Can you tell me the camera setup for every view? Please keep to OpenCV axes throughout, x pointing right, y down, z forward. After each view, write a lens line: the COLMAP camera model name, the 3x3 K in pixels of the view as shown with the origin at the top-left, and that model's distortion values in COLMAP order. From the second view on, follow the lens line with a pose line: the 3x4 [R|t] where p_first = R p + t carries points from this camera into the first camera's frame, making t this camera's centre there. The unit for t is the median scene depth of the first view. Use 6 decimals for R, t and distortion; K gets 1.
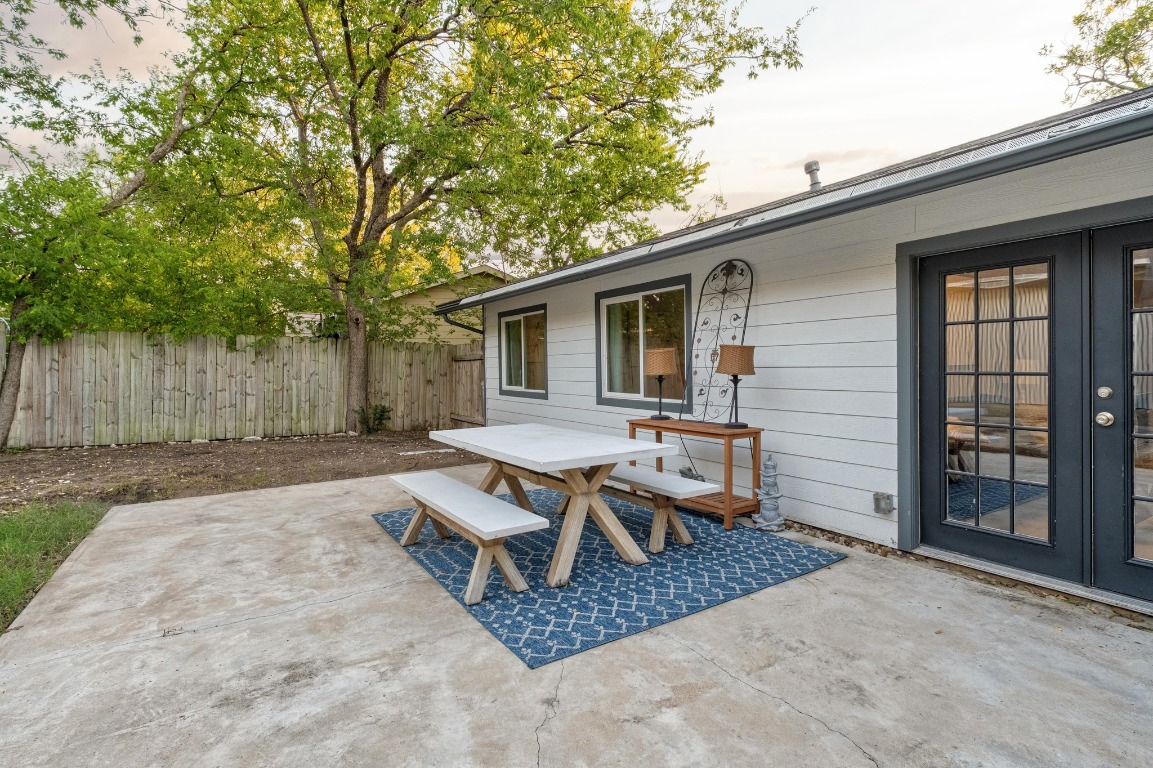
lens RADIAL K [[567.4, 0, 567.7], [0, 567.4, 361.3], [0, 0, 1]] dist [0.000596, 0.000941]
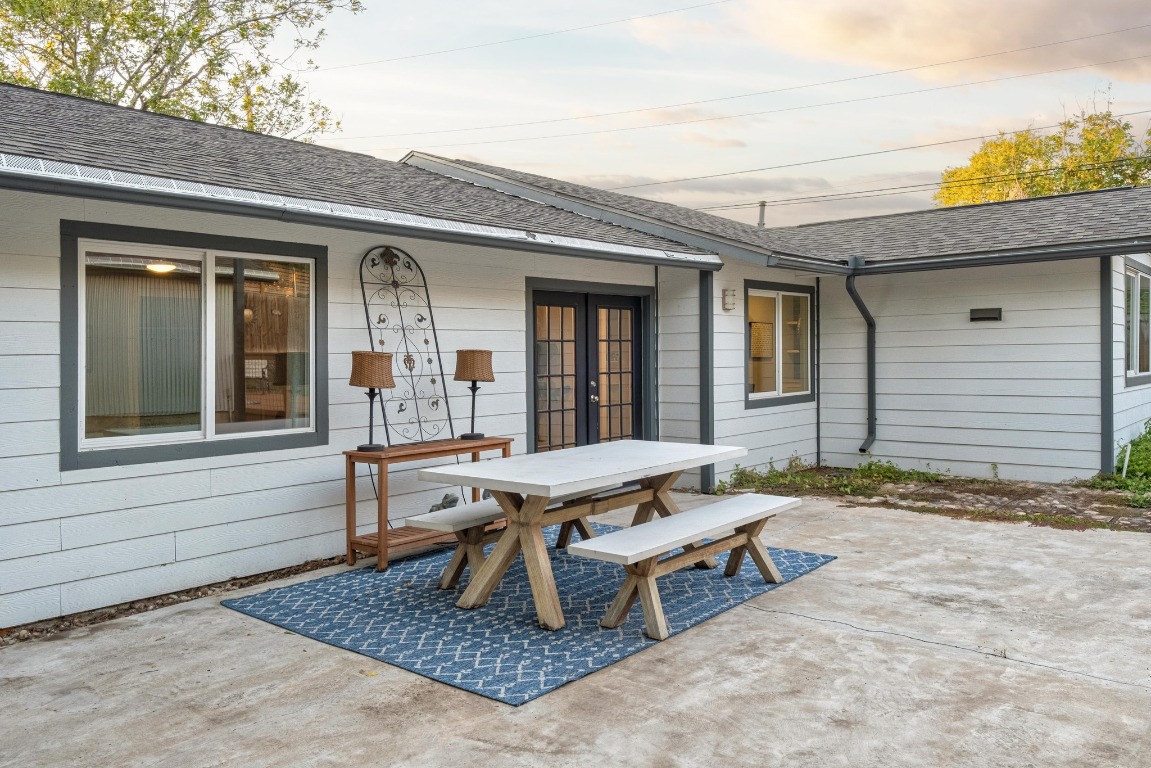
lens RADIAL K [[885.9, 0, 585.7], [0, 885.9, 334.5], [0, 0, 1]] dist [0.007183, -0.009018]
pose [[-0.331203, 0.041876, 0.942630, -1.339075], [0.014651, 0.999123, -0.039237, 0.005791], [-0.943446, 0.000815, -0.331526, 1.522593]]
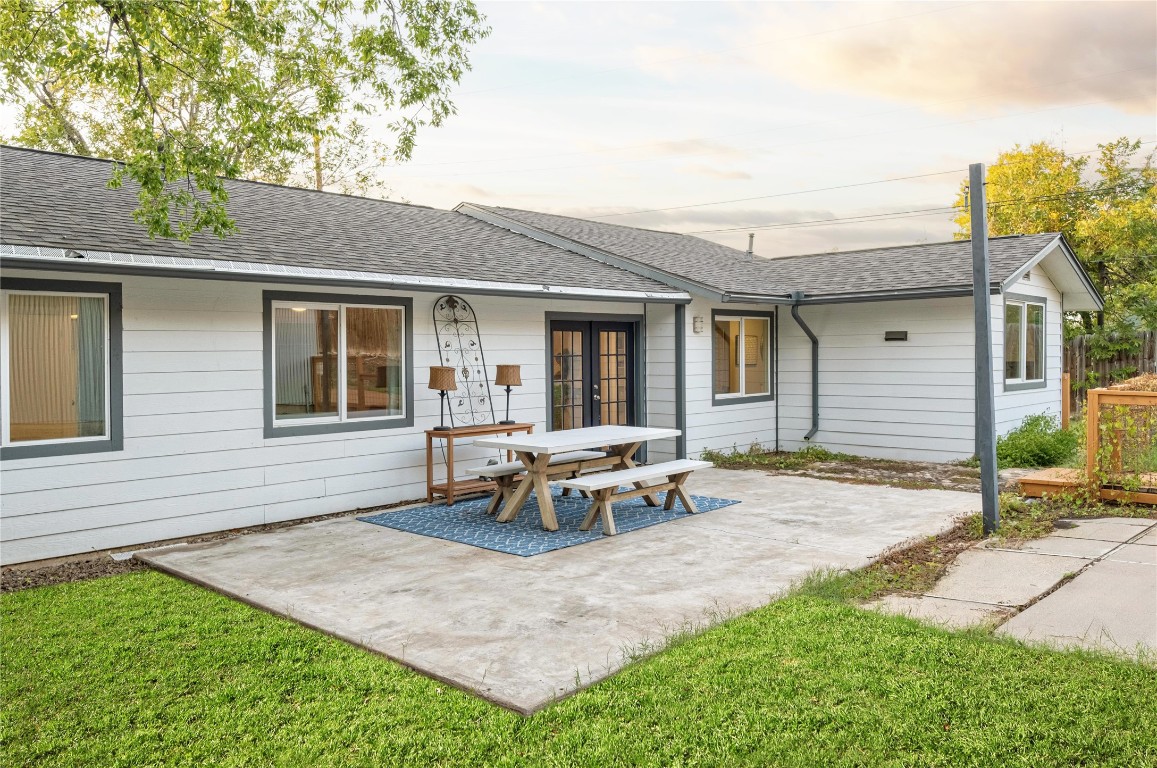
lens RADIAL K [[890.5, 0, 578.6], [0, 890.5, 384.2], [0, 0, 1]] dist [0.007183, -0.009018]
pose [[-0.277520, -0.016631, 0.960576, -2.174856], [0.009186, 0.999759, 0.019963, -0.027988], [-0.960676, 0.014364, -0.277300, 1.676337]]
